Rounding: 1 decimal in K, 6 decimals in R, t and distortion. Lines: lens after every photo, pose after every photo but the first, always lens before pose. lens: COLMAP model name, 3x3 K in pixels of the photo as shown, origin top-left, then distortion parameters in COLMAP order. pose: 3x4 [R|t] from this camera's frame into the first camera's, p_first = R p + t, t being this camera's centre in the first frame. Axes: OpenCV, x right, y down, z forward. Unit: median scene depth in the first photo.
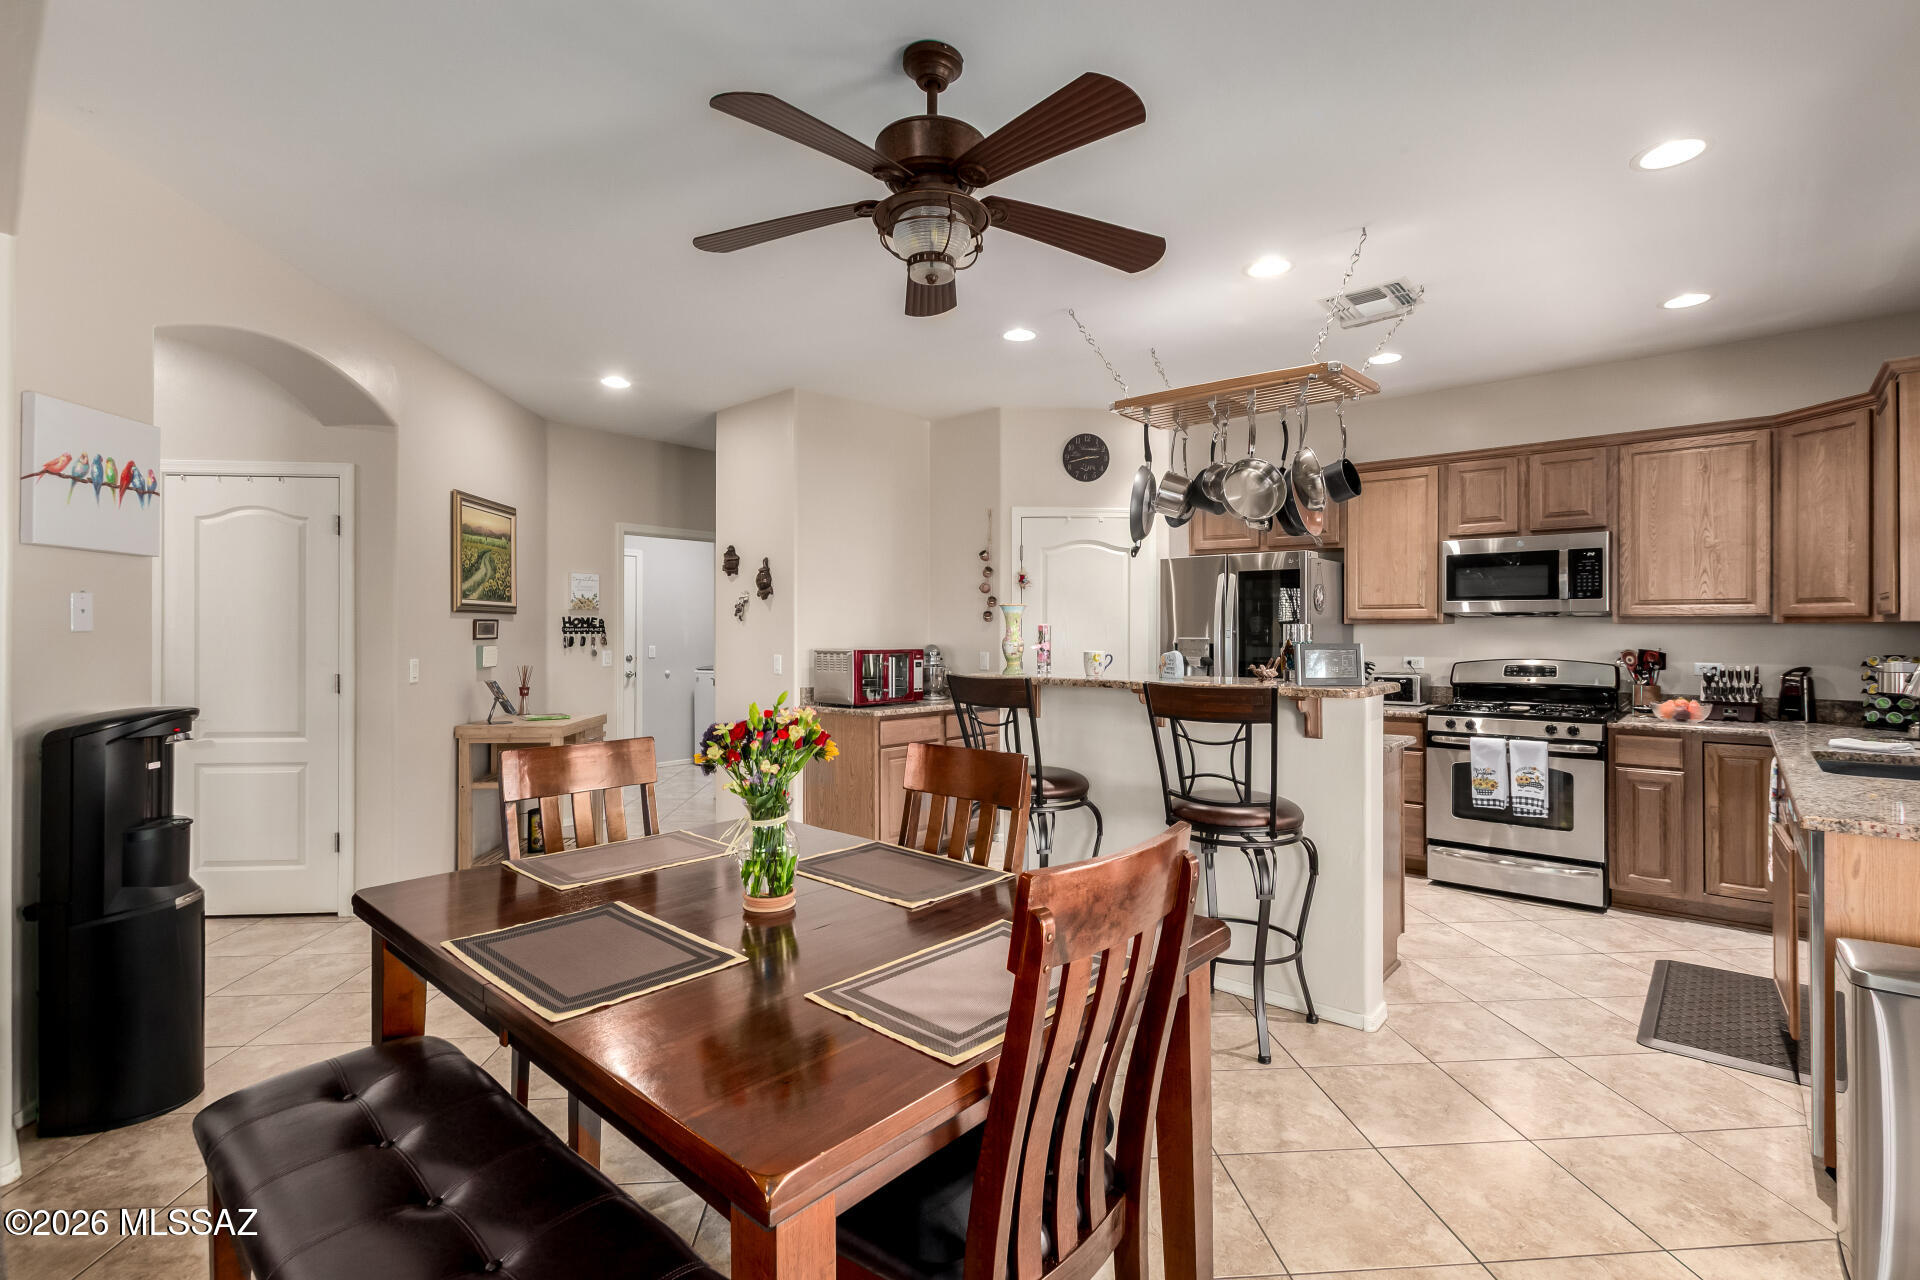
lens RADIAL K [[882.4, 0, 964.1], [0, 882.4, 631.1], [0, 0, 1]] dist [-0.000290, 0.000013]
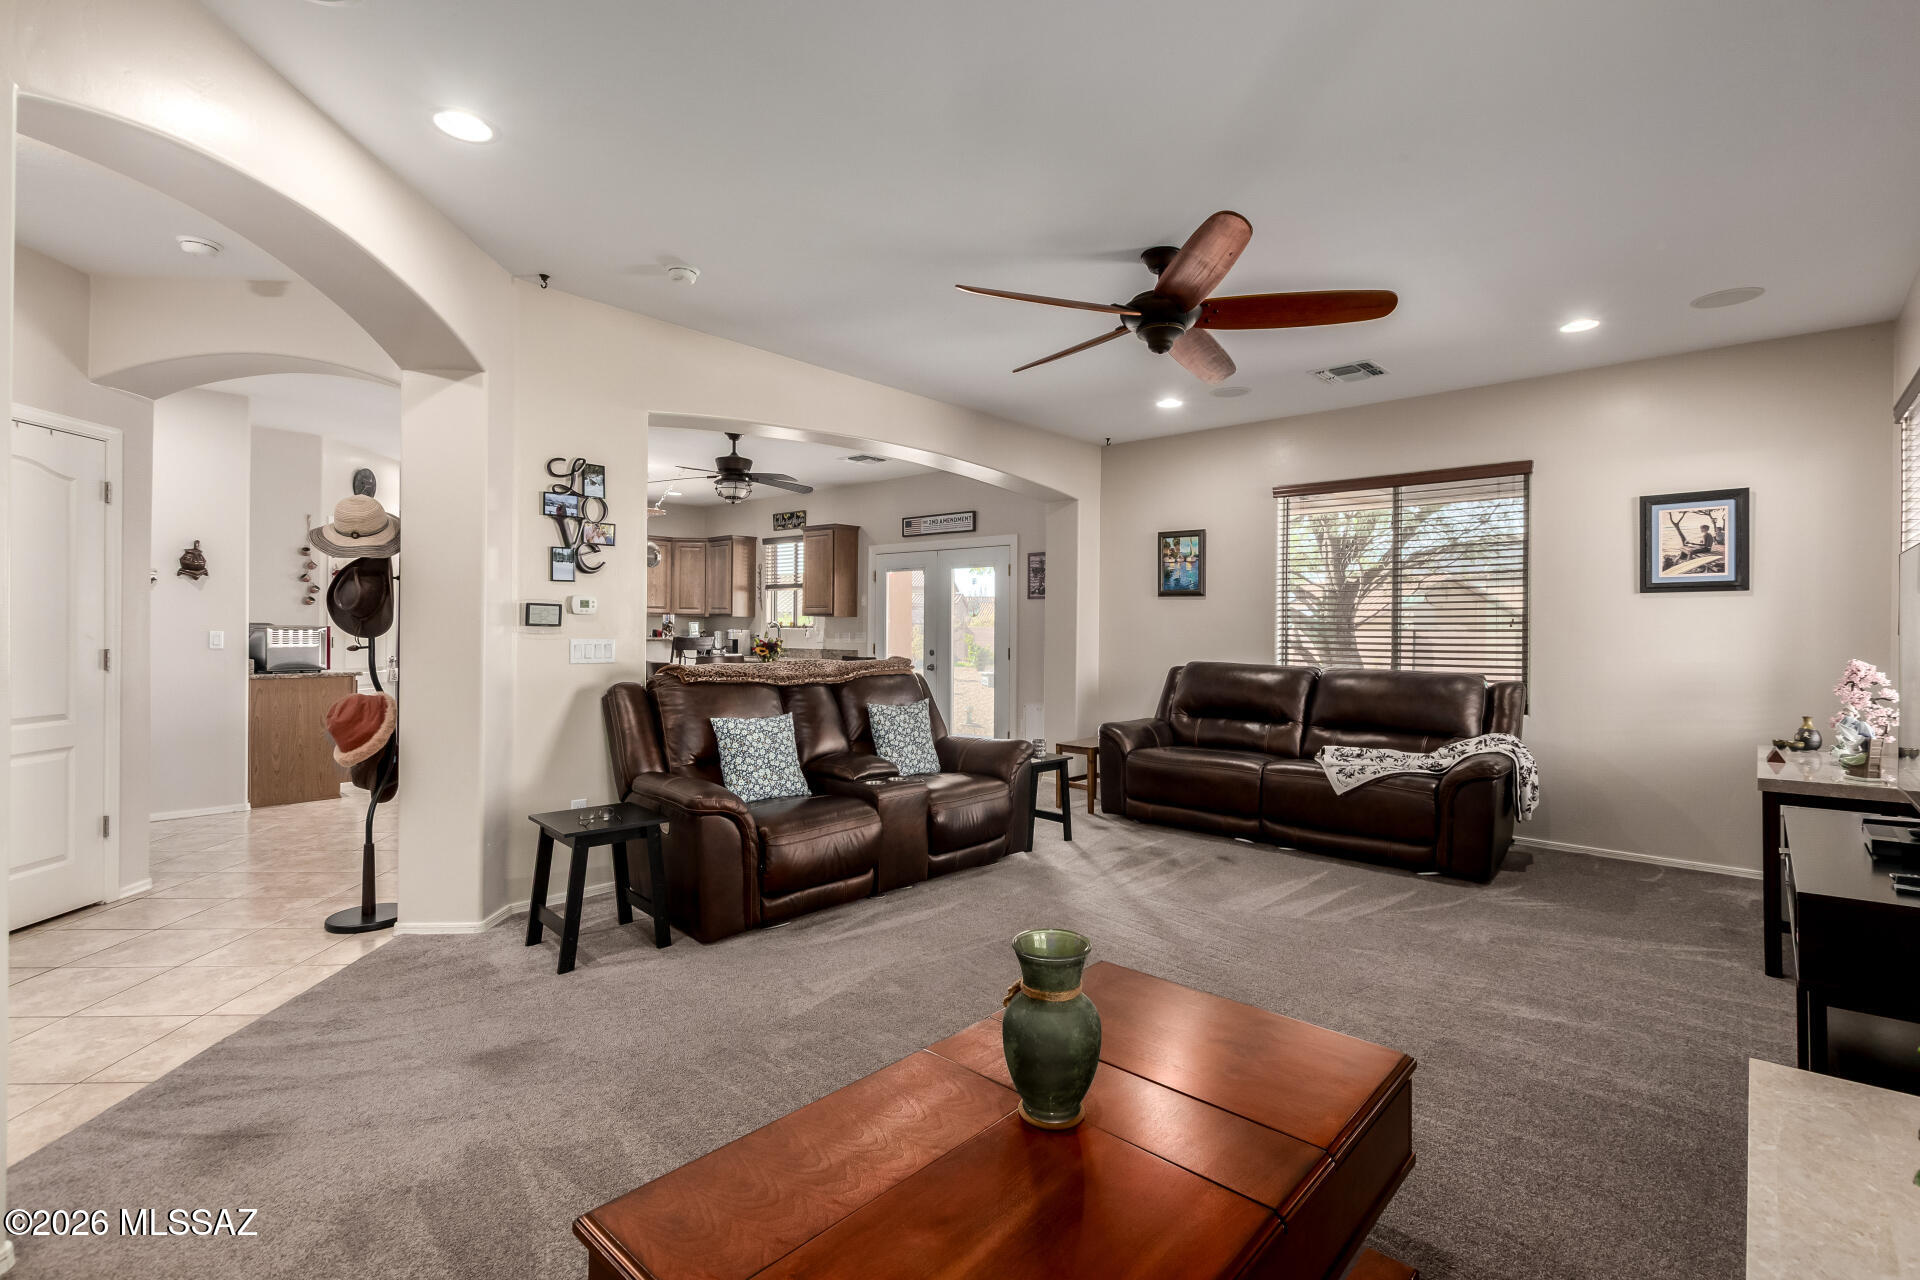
lens RADIAL K [[882.4, 0, 977.2], [0, 882.4, 630.1], [0, 0, 1]] dist [-0.000290, 0.000013]
pose [[0.011557, -0.001720, 0.999932, -1.547636], [-0.008764, 0.999960, 0.001821, 0.018201], [-0.999895, -0.008785, 0.011541, 0.055216]]
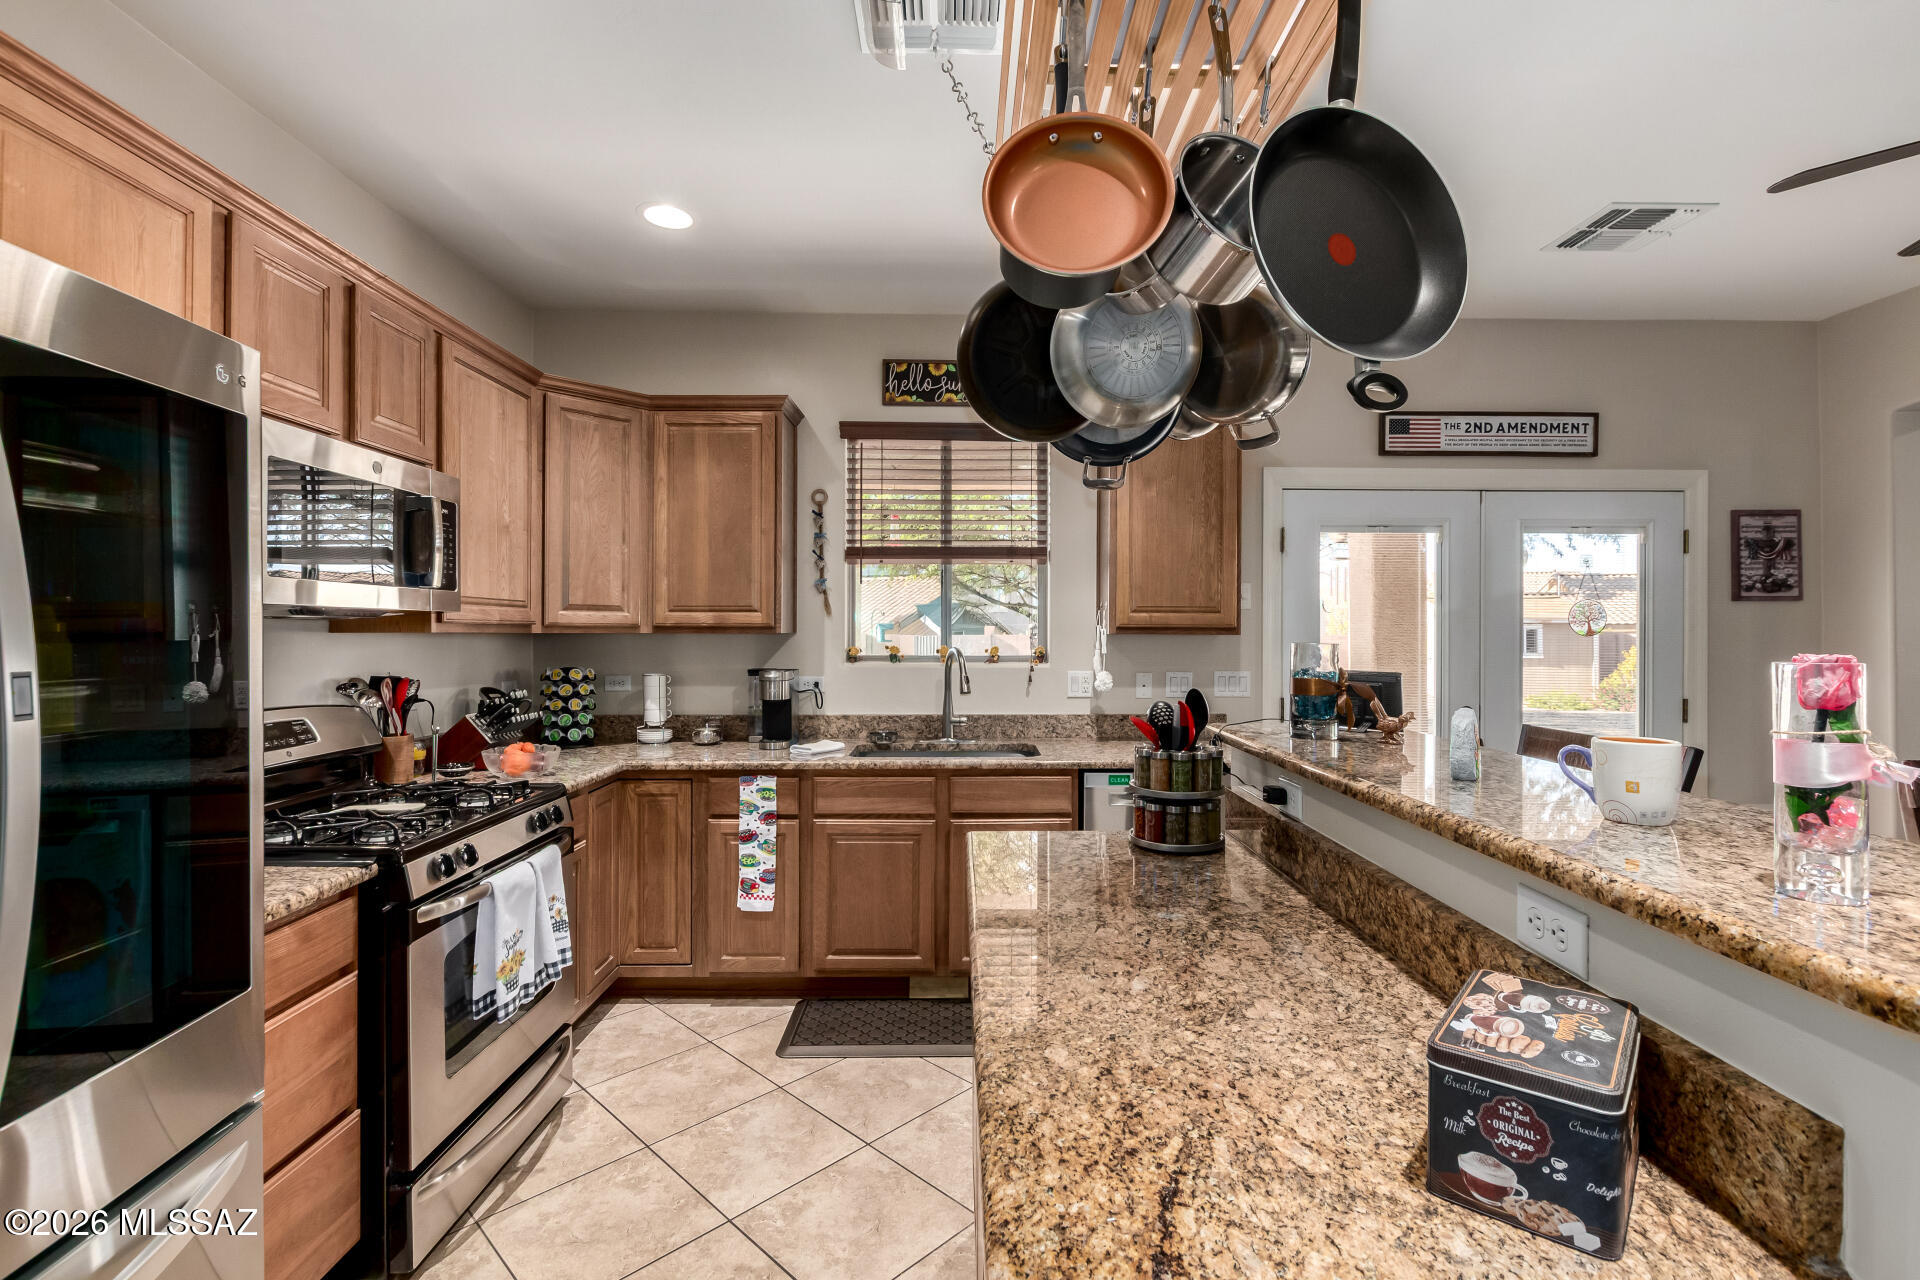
lens RADIAL K [[882.4, 0, 968.4], [0, 882.4, 625.2], [0, 0, 1]] dist [-0.000290, 0.000013]
pose [[-0.667378, 0.002613, 0.744715, 0.060782], [-0.001126, 0.999989, -0.004518, -0.011988], [-0.744718, -0.003853, -0.667368, 1.136457]]
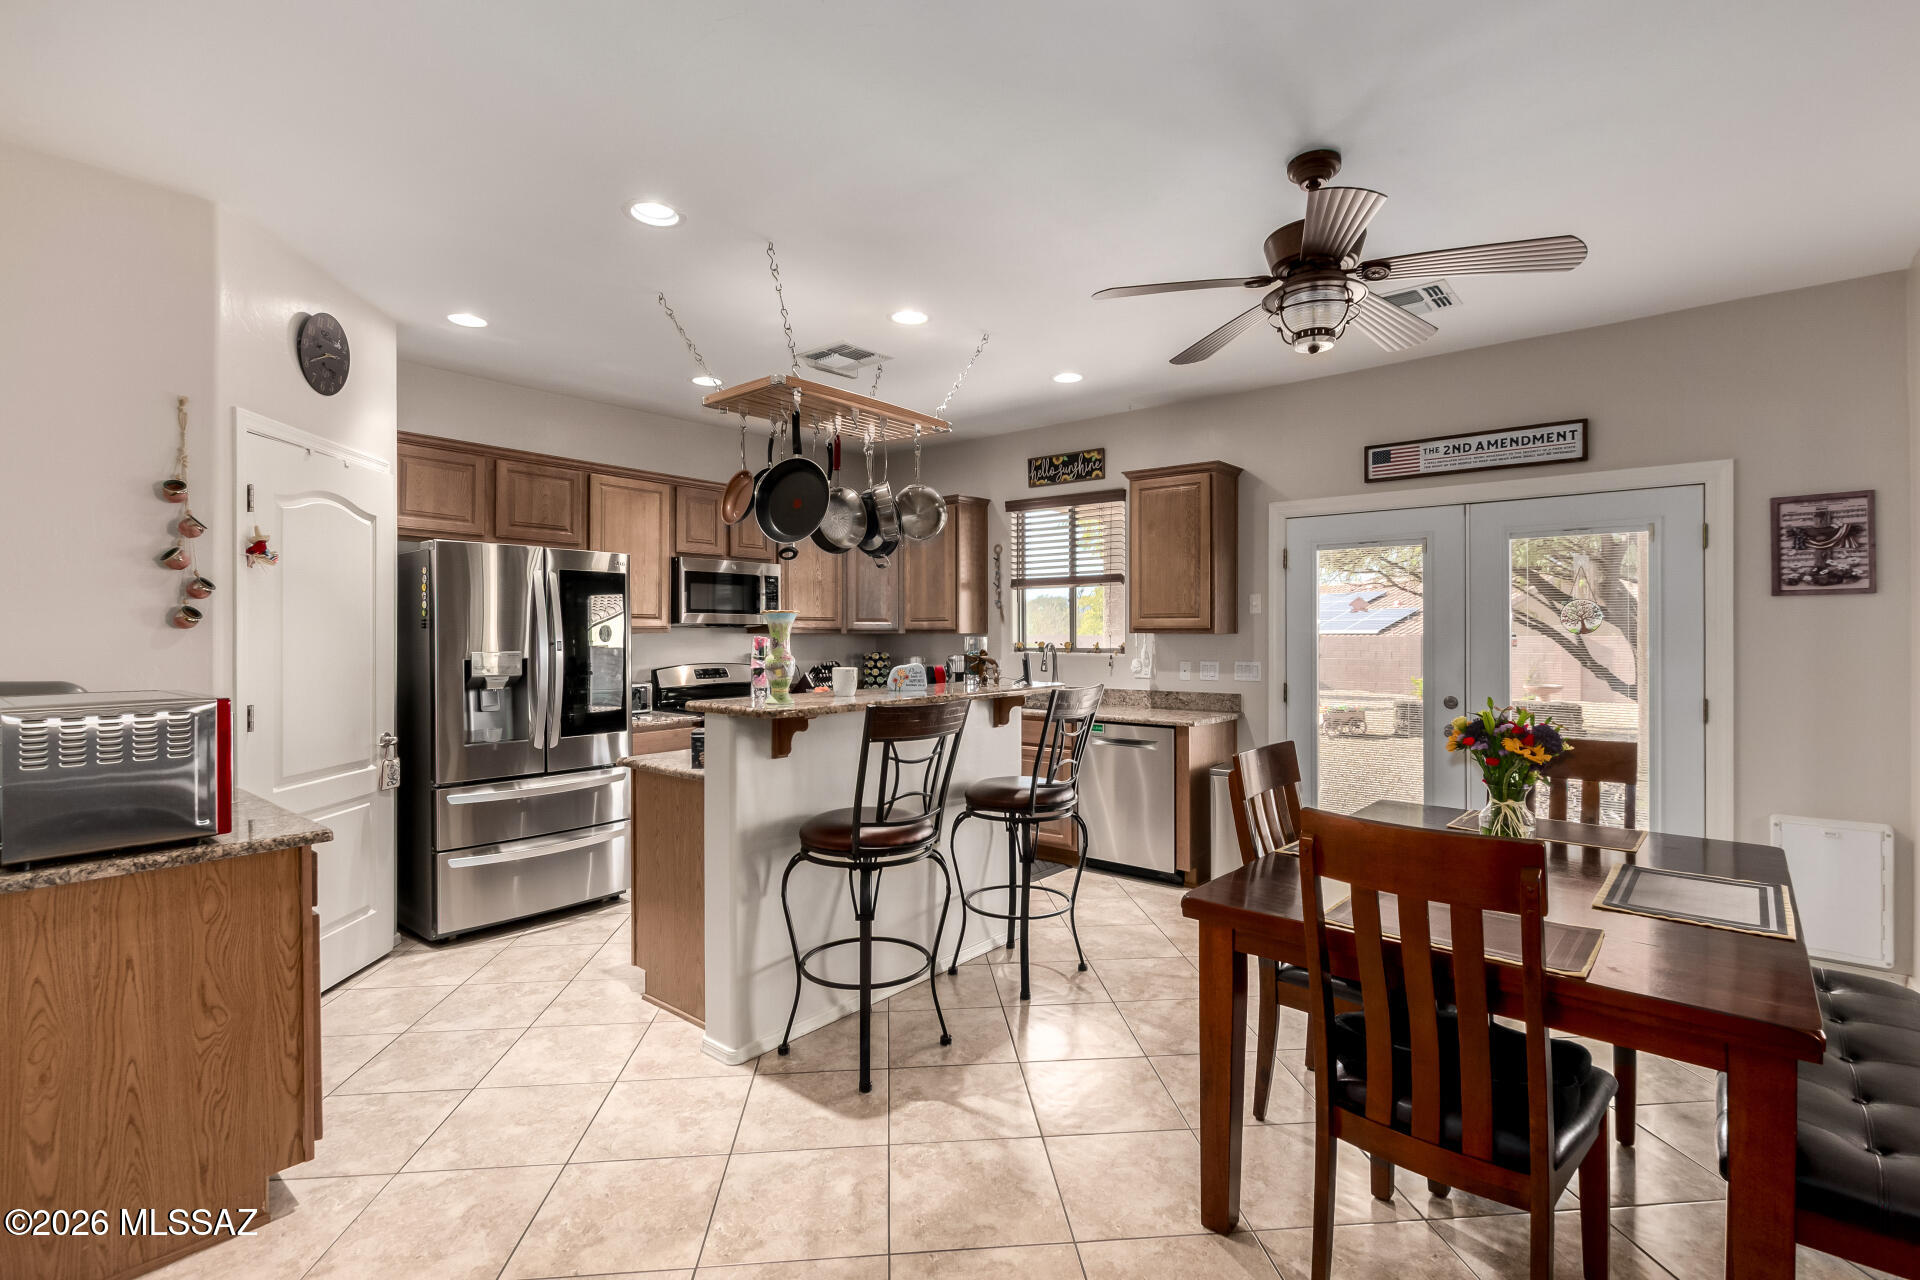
lens RADIAL K [[882.4, 0, 966.8], [0, 882.4, 637.6], [0, 0, 1]] dist [-0.000290, 0.000013]
pose [[-0.019255, -0.005170, 0.999801, -0.600764], [0.003009, 0.999982, 0.005229, -0.008802], [-0.999810, 0.003110, -0.019239, 0.741864]]
